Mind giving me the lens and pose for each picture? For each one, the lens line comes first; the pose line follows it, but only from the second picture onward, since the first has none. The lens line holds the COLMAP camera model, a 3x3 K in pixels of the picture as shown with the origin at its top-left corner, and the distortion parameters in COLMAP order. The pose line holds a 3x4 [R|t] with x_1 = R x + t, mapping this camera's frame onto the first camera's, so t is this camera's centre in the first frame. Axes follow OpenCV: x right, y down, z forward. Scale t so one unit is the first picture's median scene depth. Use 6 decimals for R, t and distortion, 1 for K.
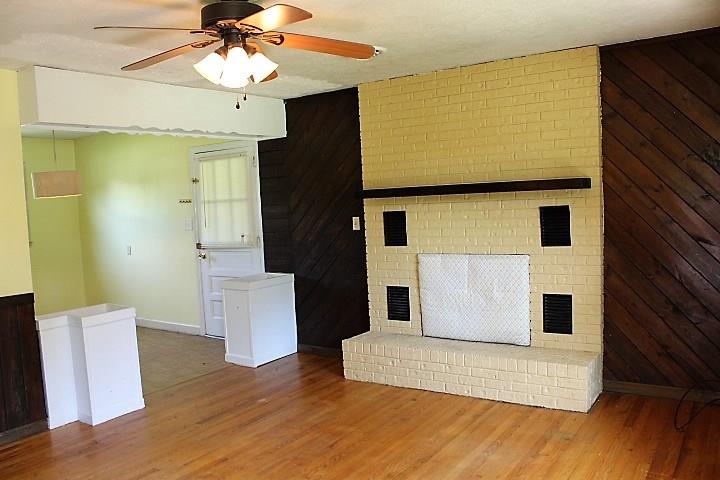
lens RADIAL K [[590.6, 0, 360.0], [0, 590.6, 240.0], [0, 0, 1]] dist [-0.124724, 0.005413]
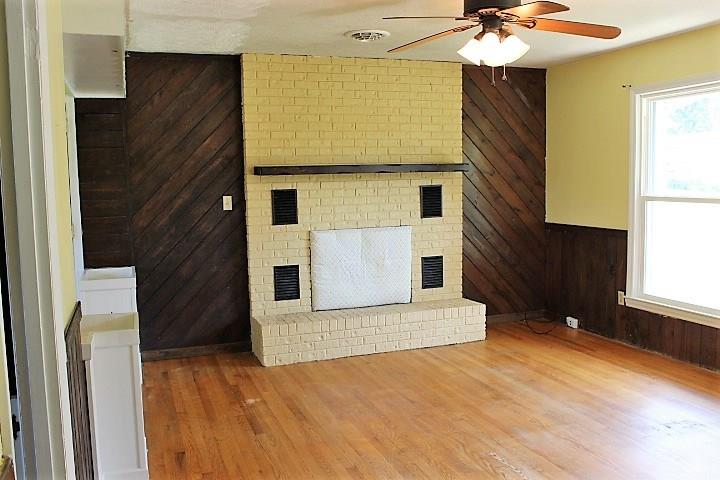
lens RADIAL K [[661.2, 0, 360.0], [0, 661.2, 240.0], [0, 0, 1]] dist [-0.149592, -0.001572]
pose [[0.585618, -0.045772, 0.809294, -0.844177], [0.044632, 0.998711, 0.024188, 0.016433], [-0.809358, 0.021955, 0.586906, 0.282272]]
